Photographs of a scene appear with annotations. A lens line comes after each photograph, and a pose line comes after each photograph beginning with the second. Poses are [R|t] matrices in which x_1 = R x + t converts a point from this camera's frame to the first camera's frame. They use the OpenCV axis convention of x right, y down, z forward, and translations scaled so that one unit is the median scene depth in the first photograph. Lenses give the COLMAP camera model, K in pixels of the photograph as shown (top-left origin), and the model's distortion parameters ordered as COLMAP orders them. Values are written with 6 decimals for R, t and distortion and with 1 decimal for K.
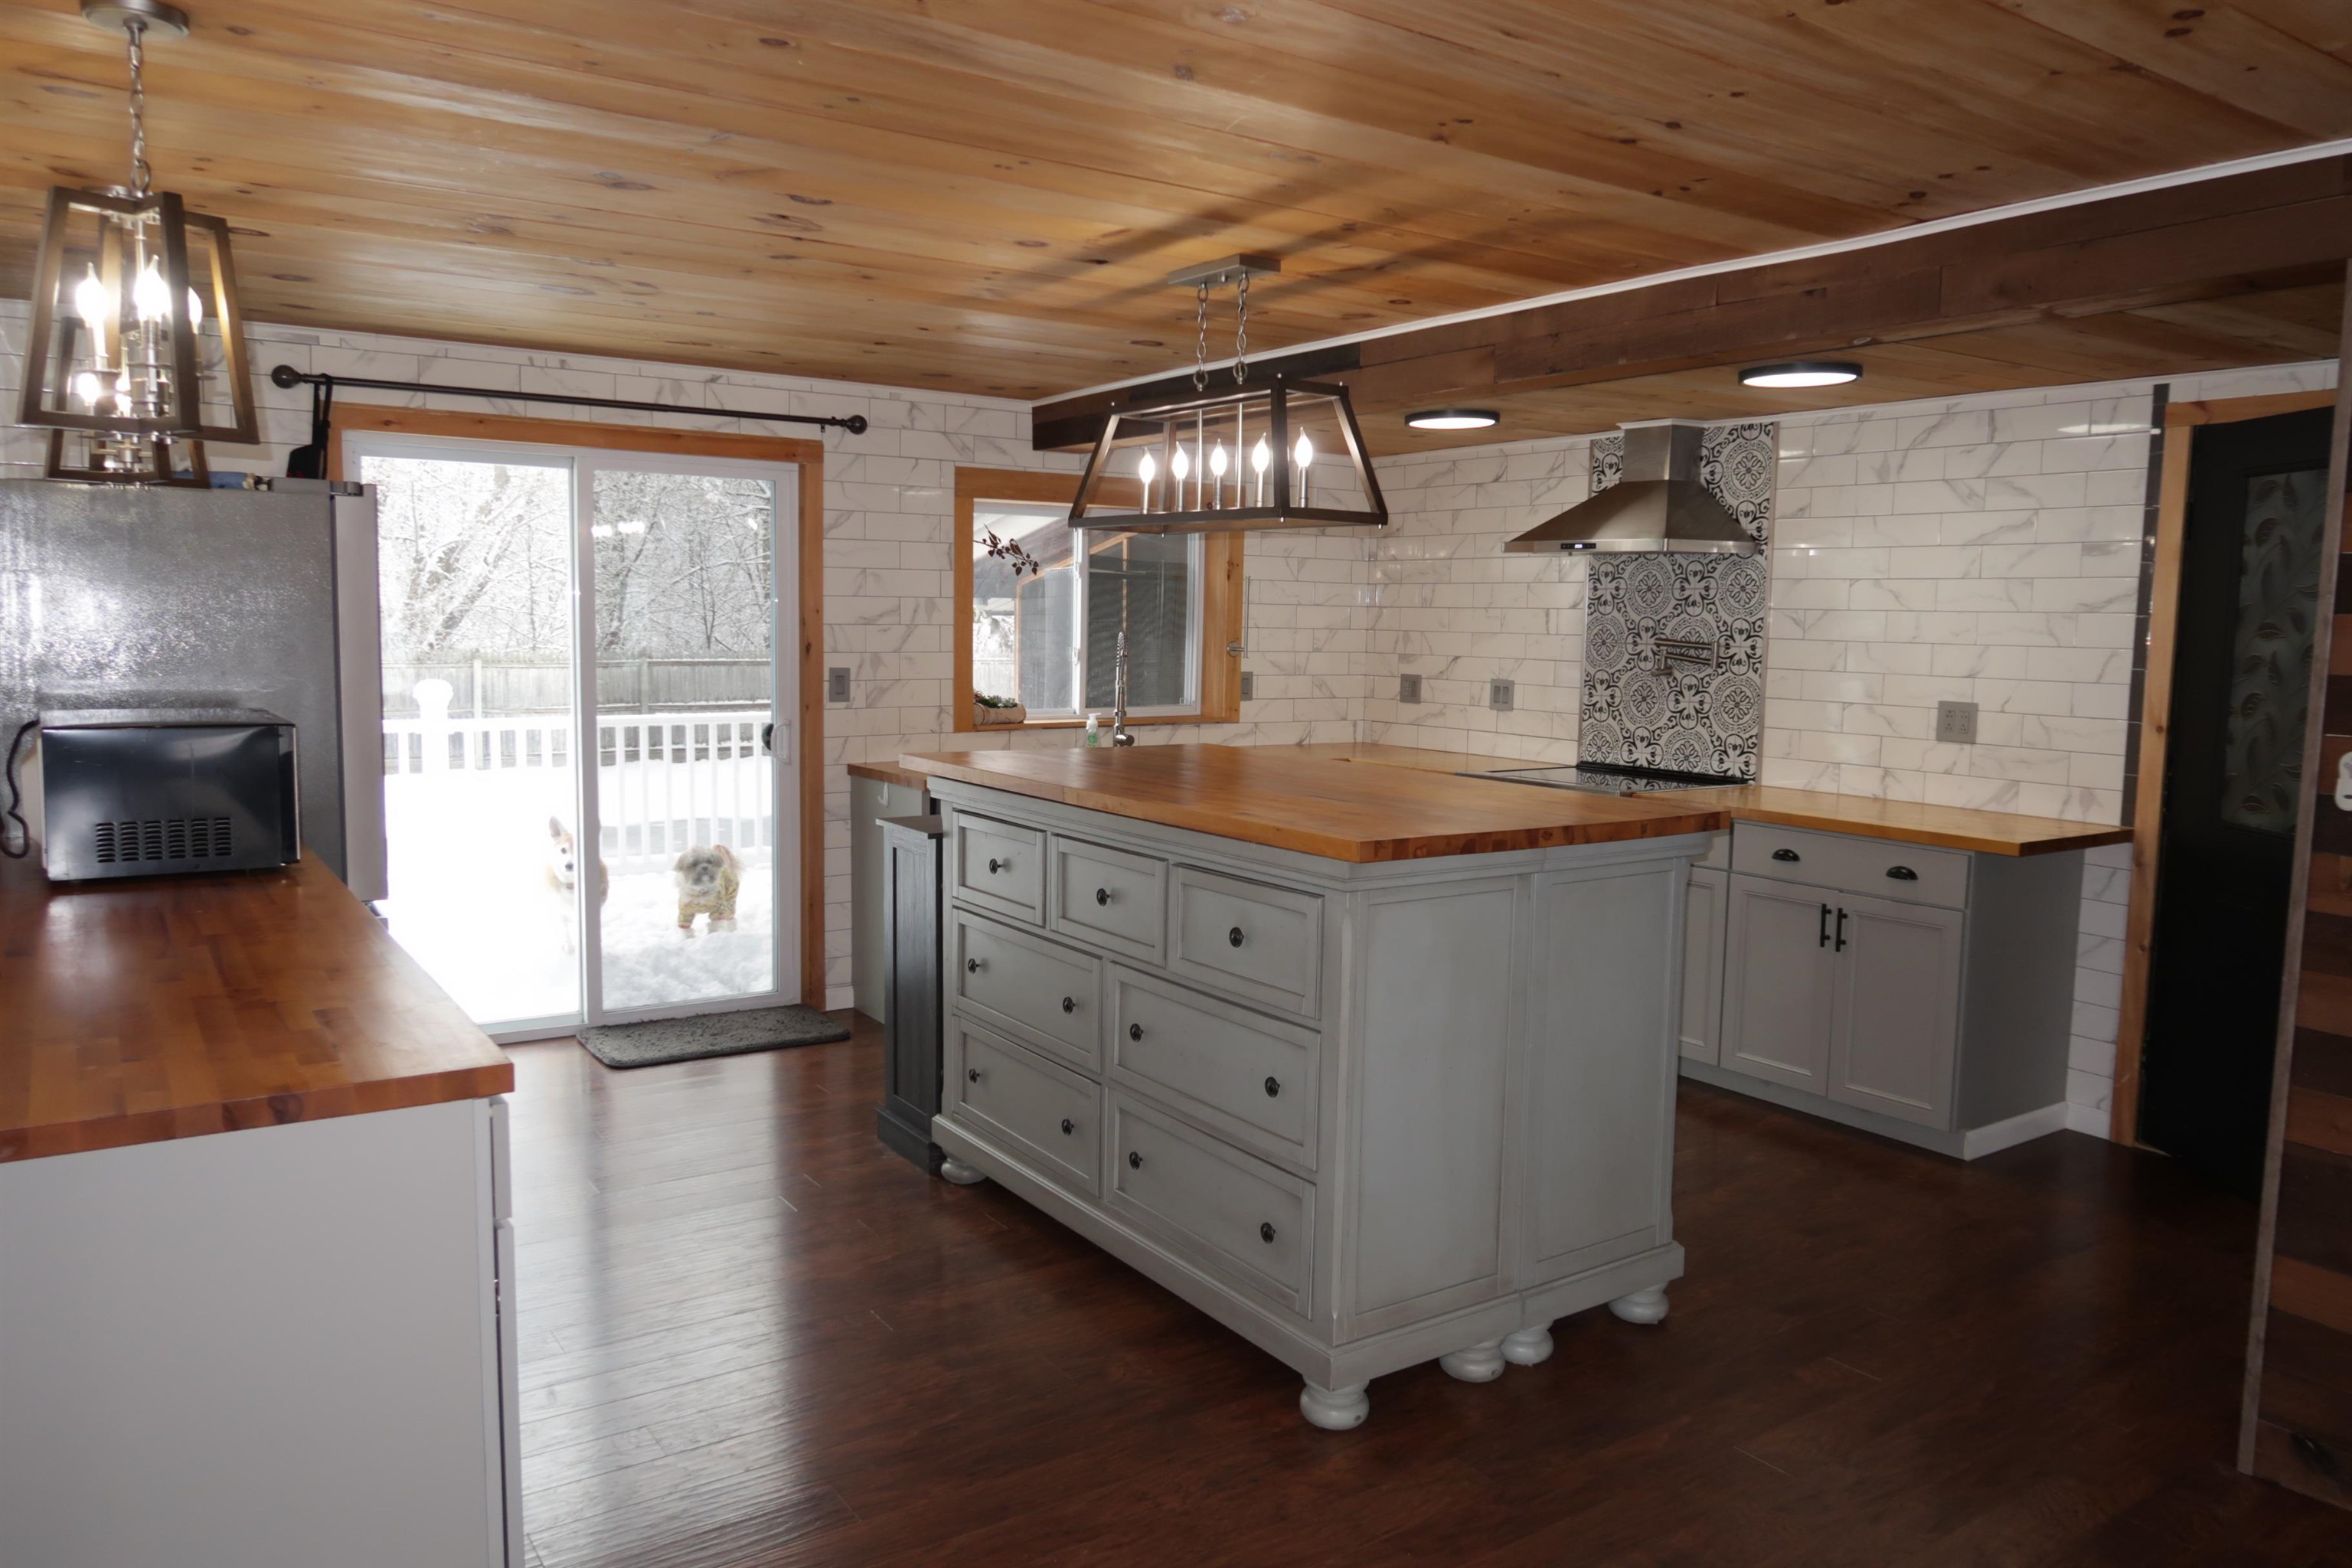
lens RADIAL K [[1610.3, 0, 1167.1], [0, 1610.3, 774.7], [0, 0, 1]] dist [-0.026035, -0.000792]
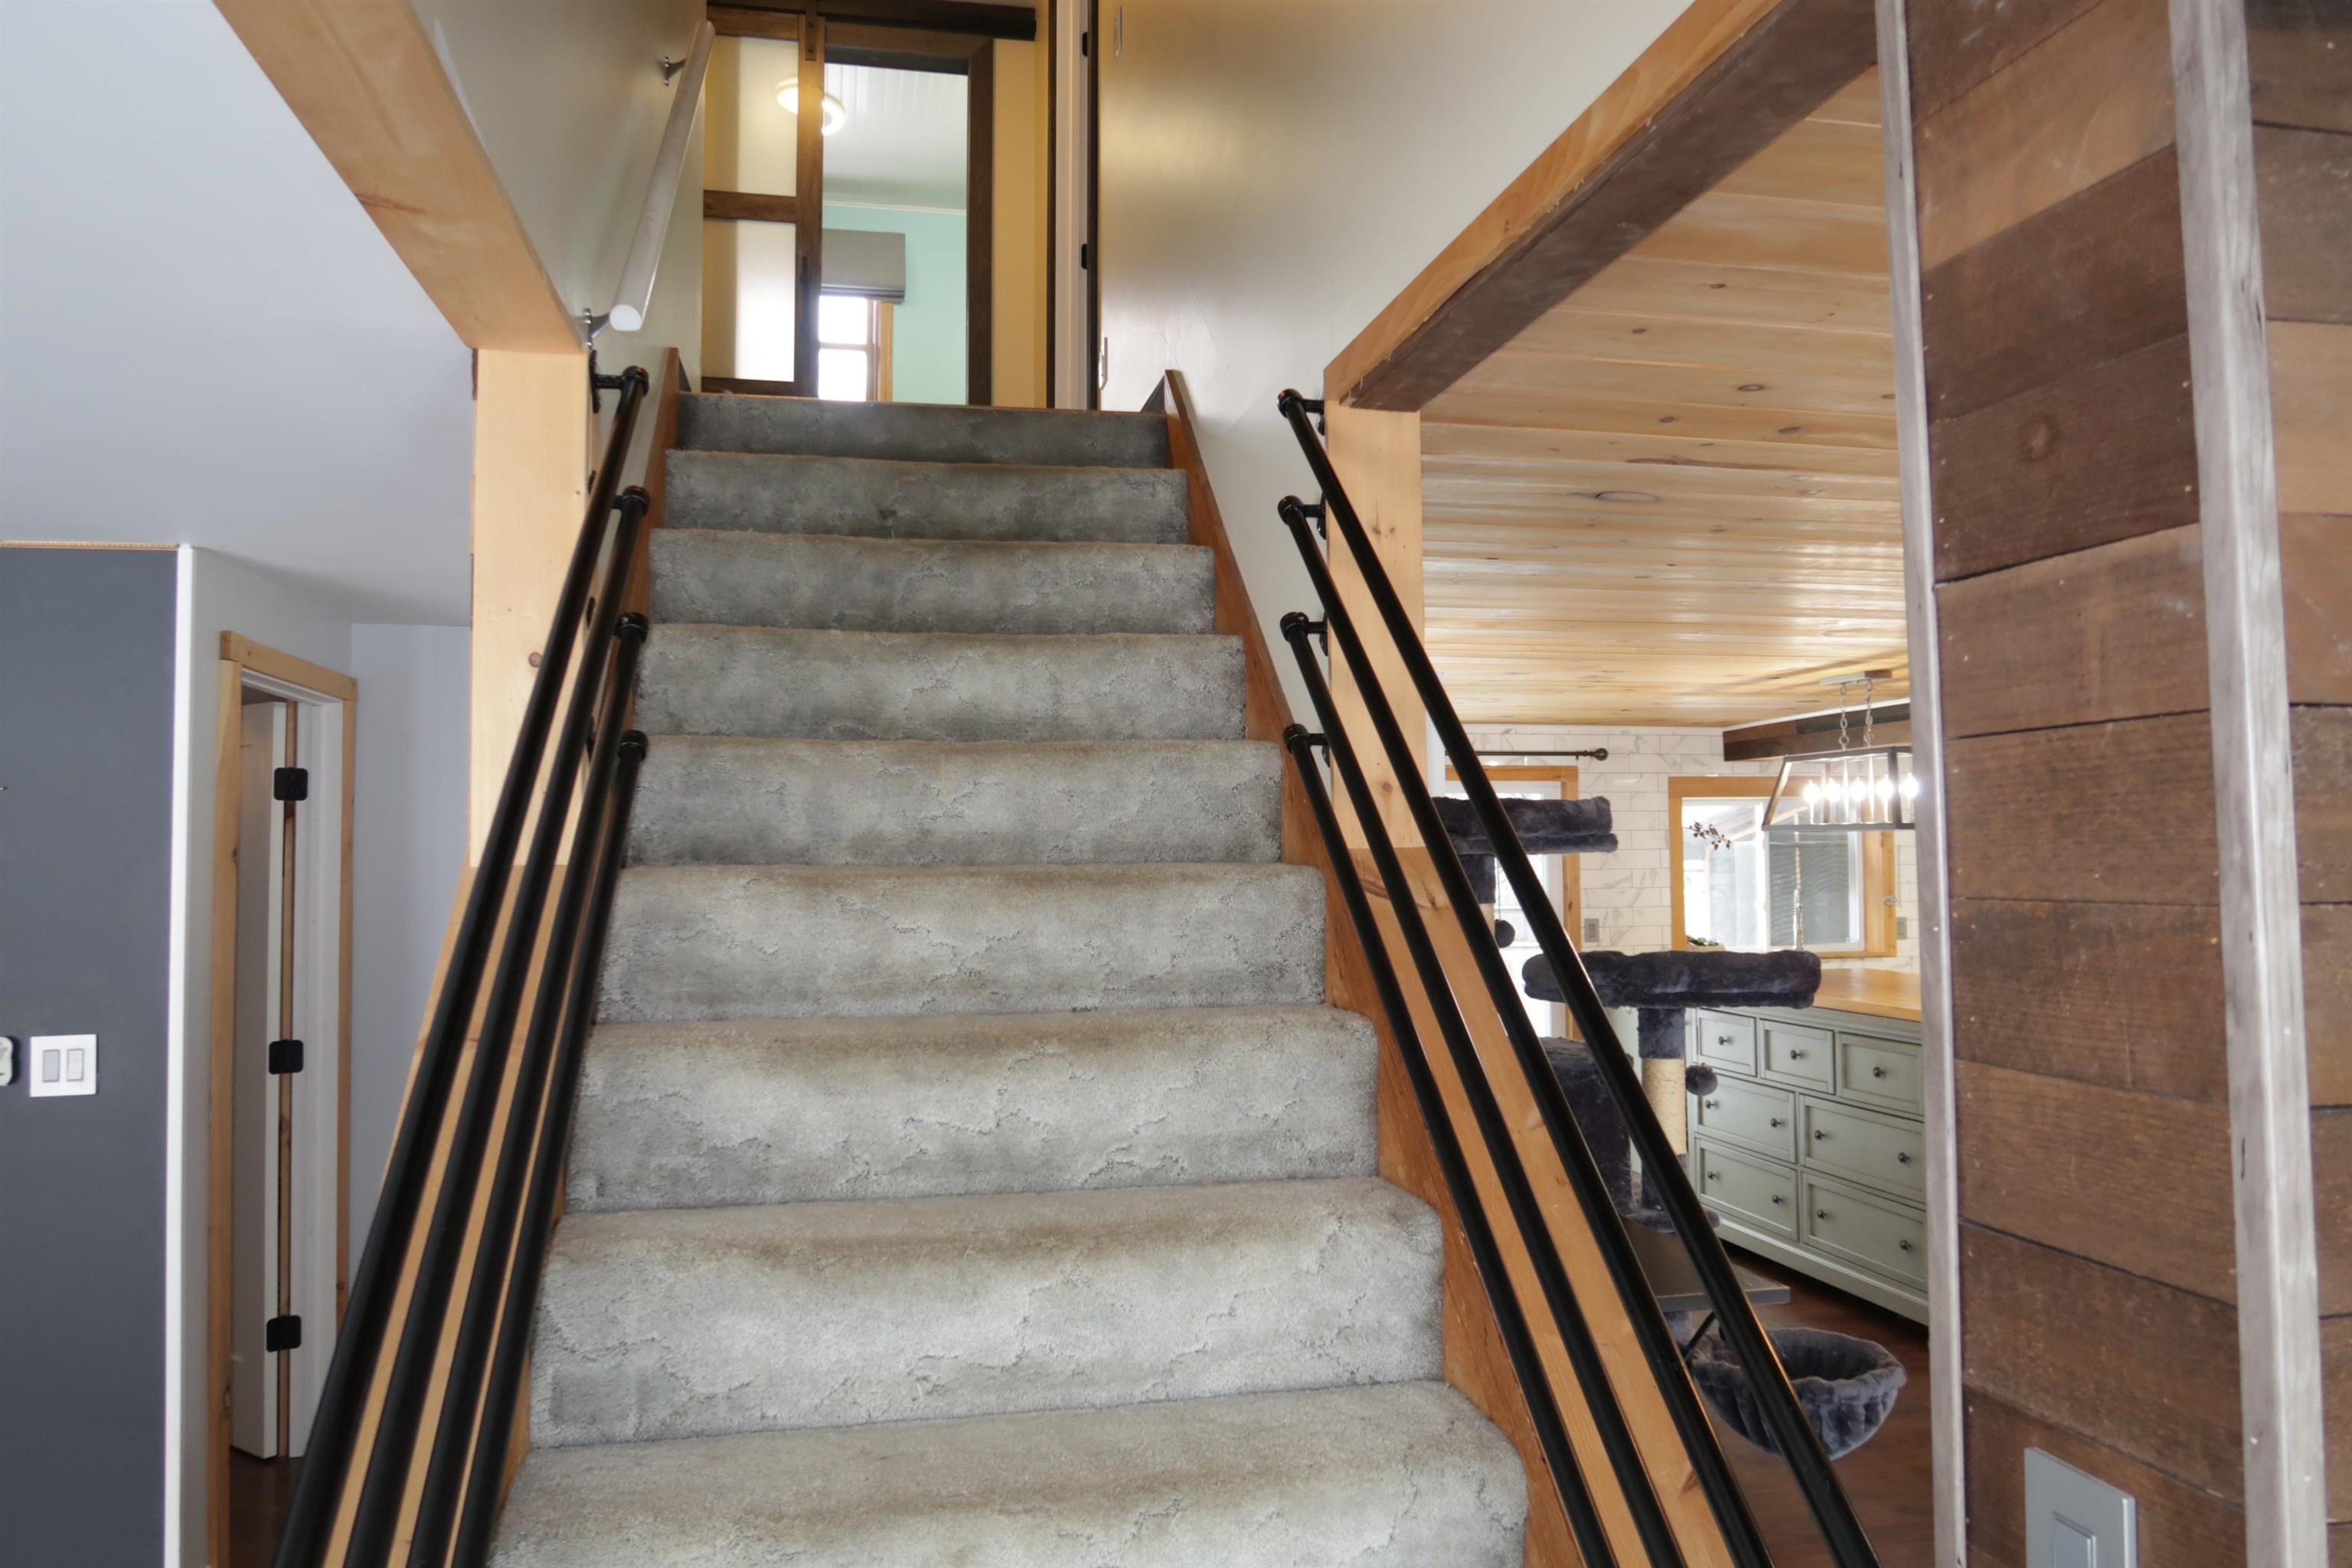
lens RADIAL K [[1610.3, 0, 1155.0], [0, 1610.3, 779.7], [0, 0, 1]] dist [-0.026035, -0.000792]
pose [[0.918710, -0.045566, -0.392295, 0.009908], [-0.013814, 0.989006, -0.147226, 0.029694], [0.394691, 0.140678, 0.907981, -0.510759]]
